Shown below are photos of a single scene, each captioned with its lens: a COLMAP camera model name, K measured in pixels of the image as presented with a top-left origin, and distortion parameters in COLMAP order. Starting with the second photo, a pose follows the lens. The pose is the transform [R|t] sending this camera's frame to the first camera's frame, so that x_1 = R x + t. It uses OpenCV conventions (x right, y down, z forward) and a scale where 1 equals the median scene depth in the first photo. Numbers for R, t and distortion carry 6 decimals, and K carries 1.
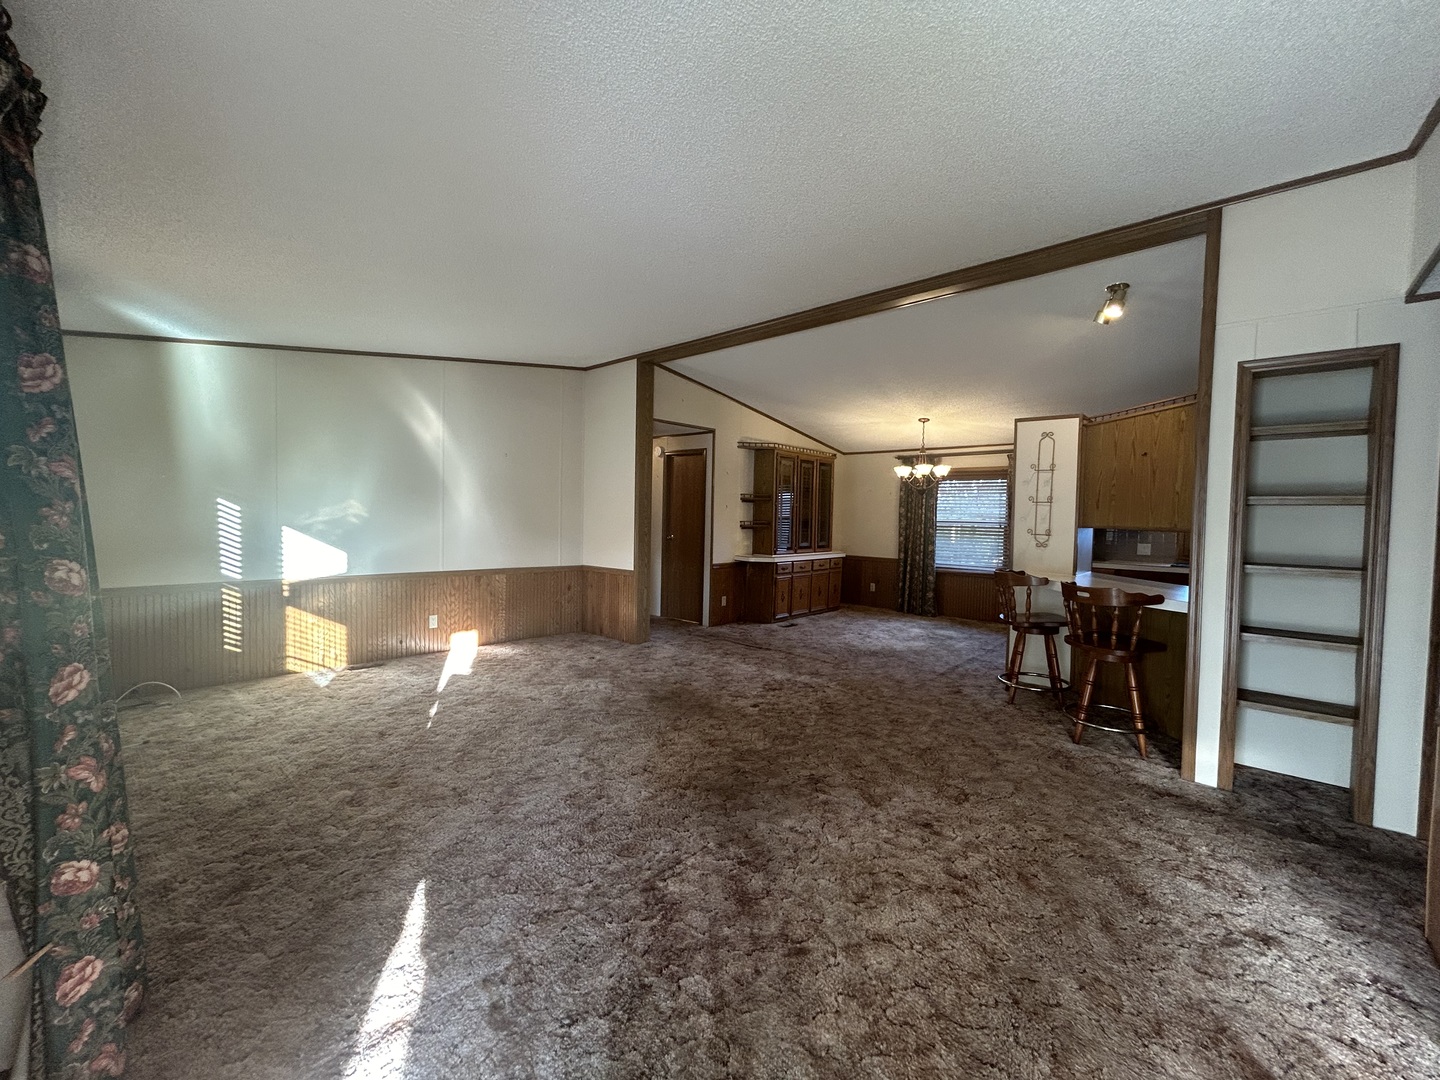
lens RADIAL K [[579.2, 0, 720.4], [0, 579.2, 537.7], [0, 0, 1]] dist [0.000111, 0.000113]
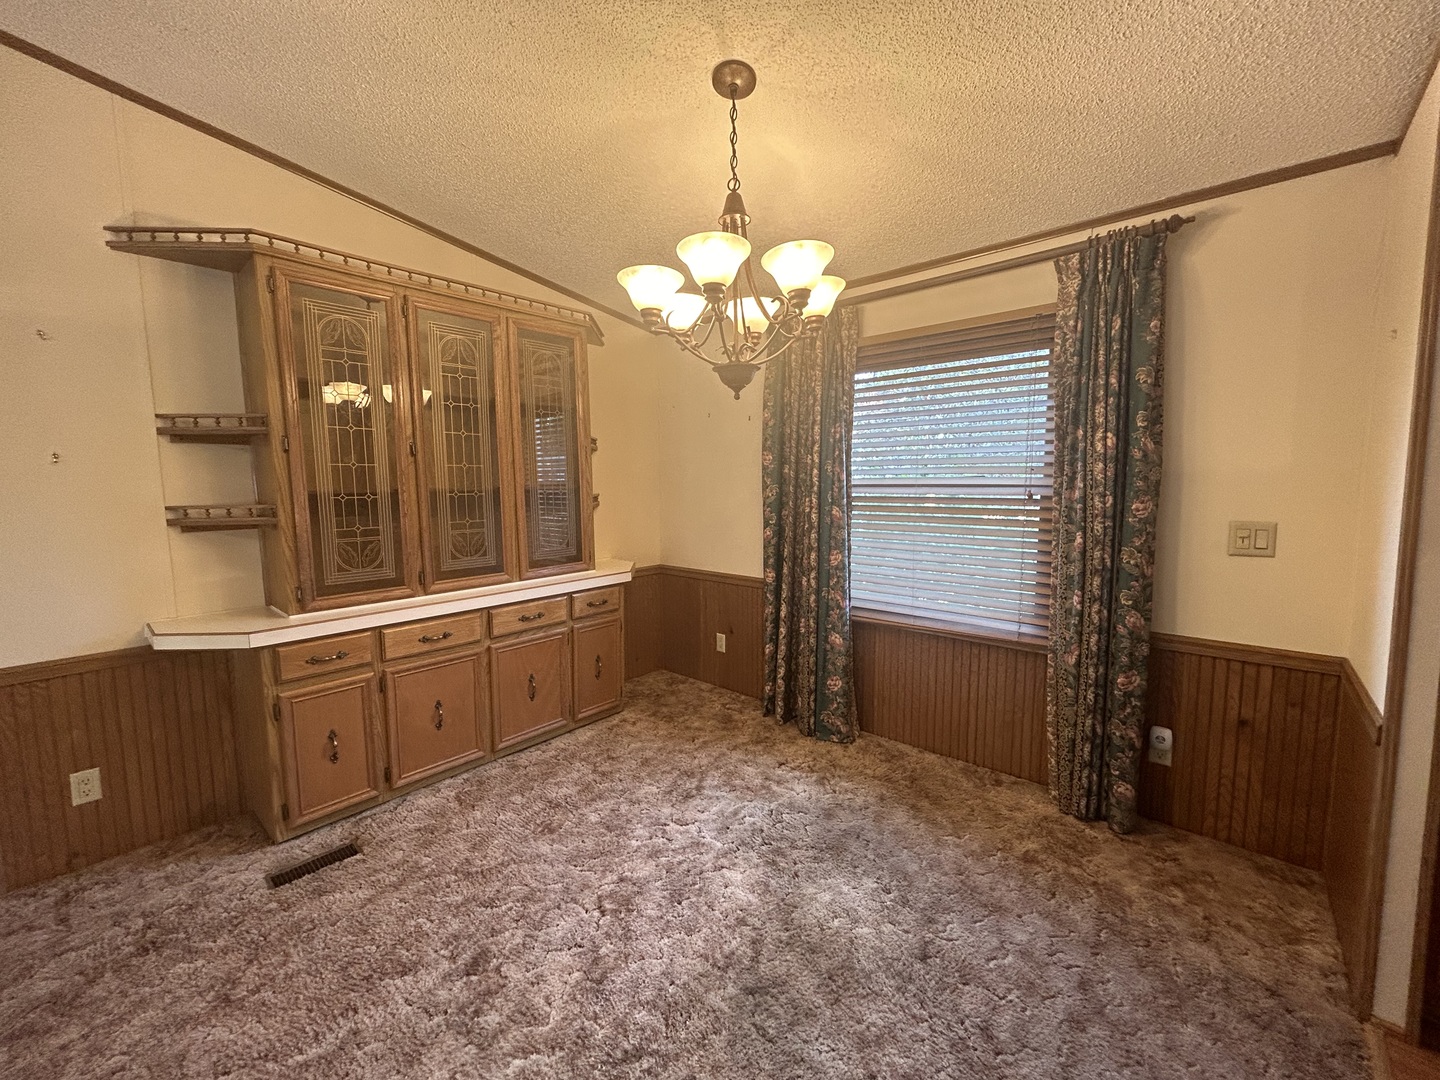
lens RADIAL K [[579.2, 0, 720.4], [0, 579.2, 537.7], [0, 0, 1]] dist [0.000111, 0.000113]
pose [[0.999552, -0.029733, 0.003347, 0.337902], [0.029467, 0.997625, 0.062259, -0.024259], [-0.005190, -0.062133, 0.998054, 0.740015]]
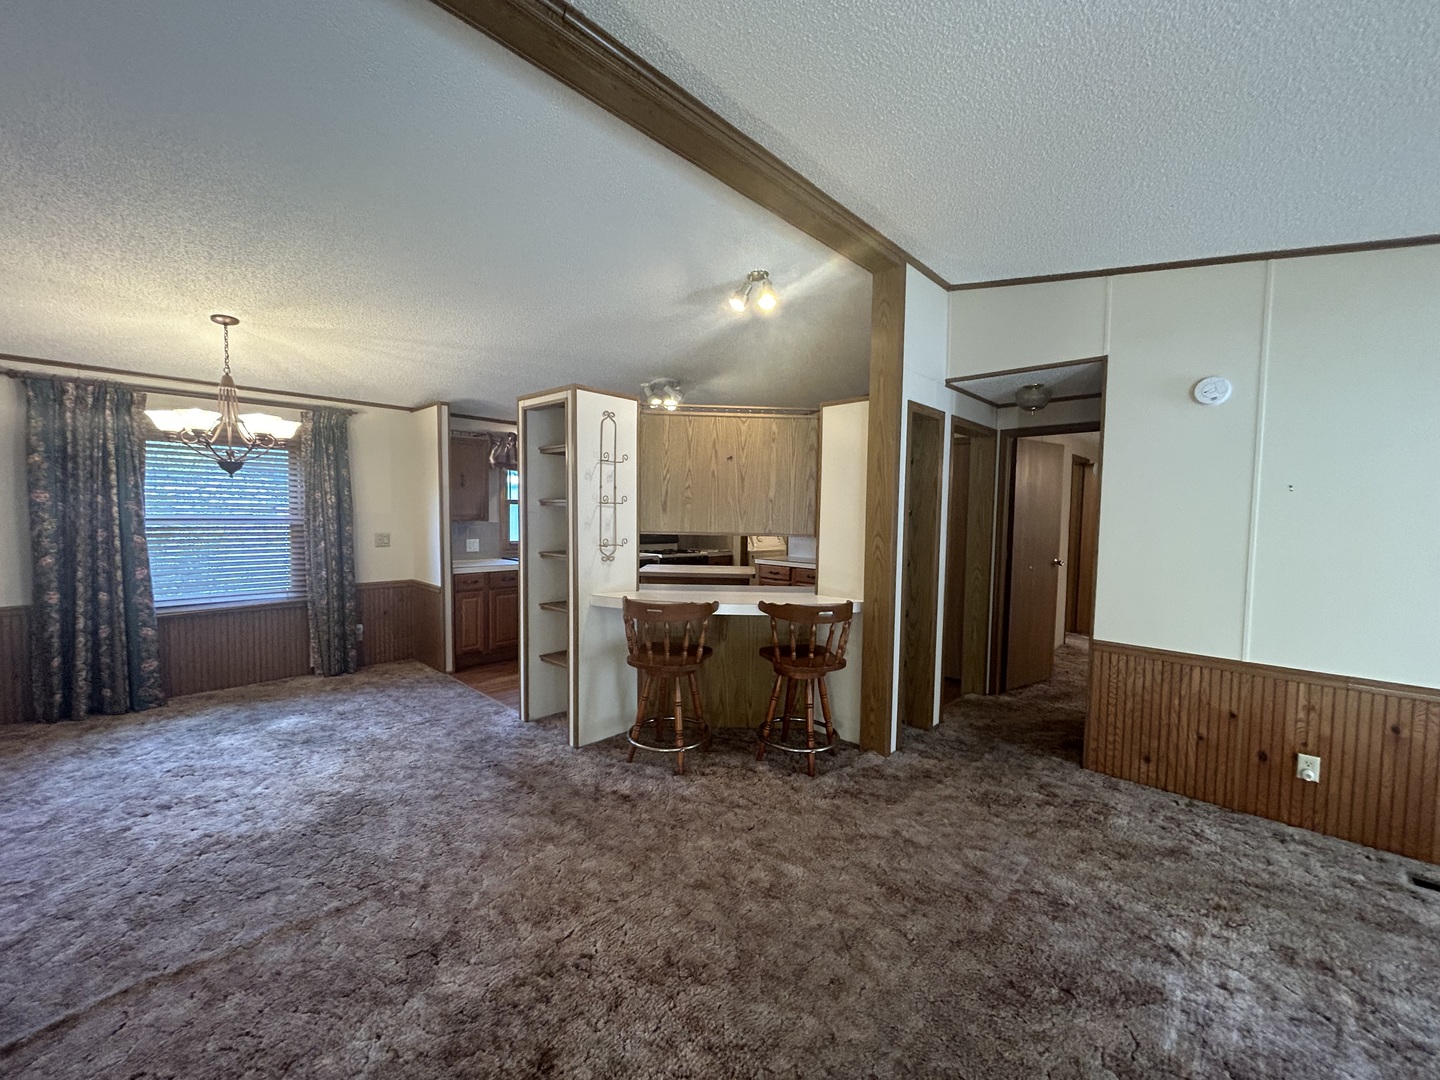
lens RADIAL K [[579.2, 0, 720.4], [0, 579.2, 537.7], [0, 0, 1]] dist [0.000111, 0.000113]
pose [[0.023650, -0.068905, 0.997343, -0.142625], [0.018404, 0.997483, 0.068479, -0.044268], [-0.999551, 0.016736, 0.024858, 0.569652]]
